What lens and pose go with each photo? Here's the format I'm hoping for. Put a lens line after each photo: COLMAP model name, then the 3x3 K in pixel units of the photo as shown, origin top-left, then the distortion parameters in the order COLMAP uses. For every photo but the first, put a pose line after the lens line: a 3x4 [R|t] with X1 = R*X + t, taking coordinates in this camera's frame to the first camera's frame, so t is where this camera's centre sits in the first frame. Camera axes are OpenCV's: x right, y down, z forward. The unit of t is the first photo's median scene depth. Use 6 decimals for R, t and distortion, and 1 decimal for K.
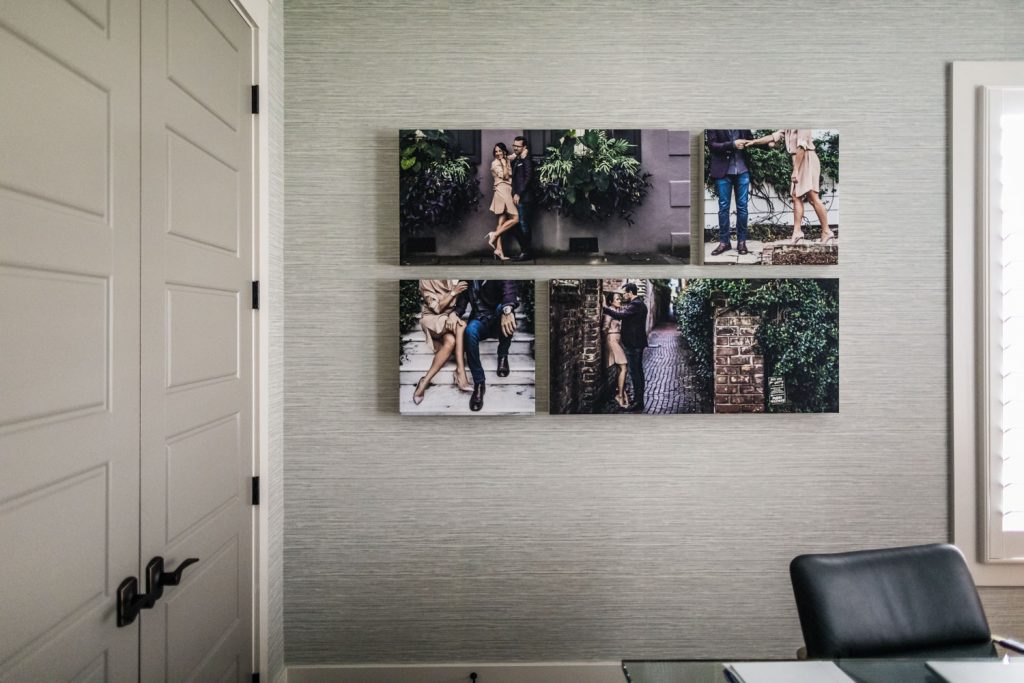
lens RADIAL K [[691.1, 0, 512.2], [0, 691.1, 337.0], [0, 0, 1]] dist [0.008658, -0.003451]
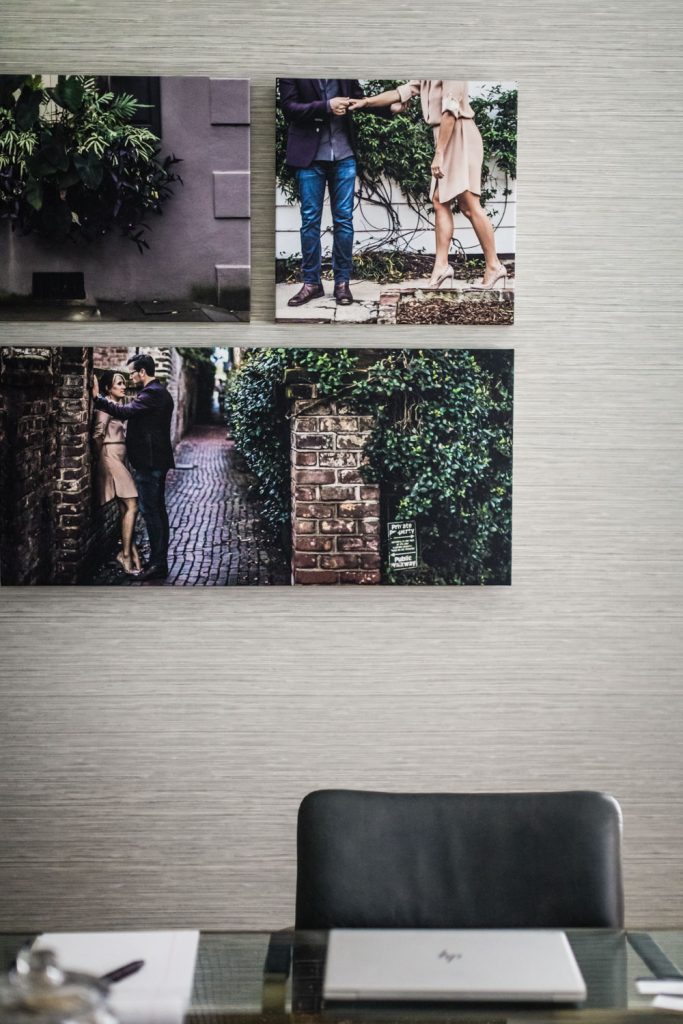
lens RADIAL K [[1209.0, 0, 341.5], [0, 1209.0, 512.0], [0, 0, 1]] dist [0.020318, 0.003623]
pose [[0.999889, 0.006260, 0.013525, 0.318974], [-0.006924, 0.998743, 0.049643, -0.000028], [-0.013197, -0.049731, 0.998675, 0.007164]]
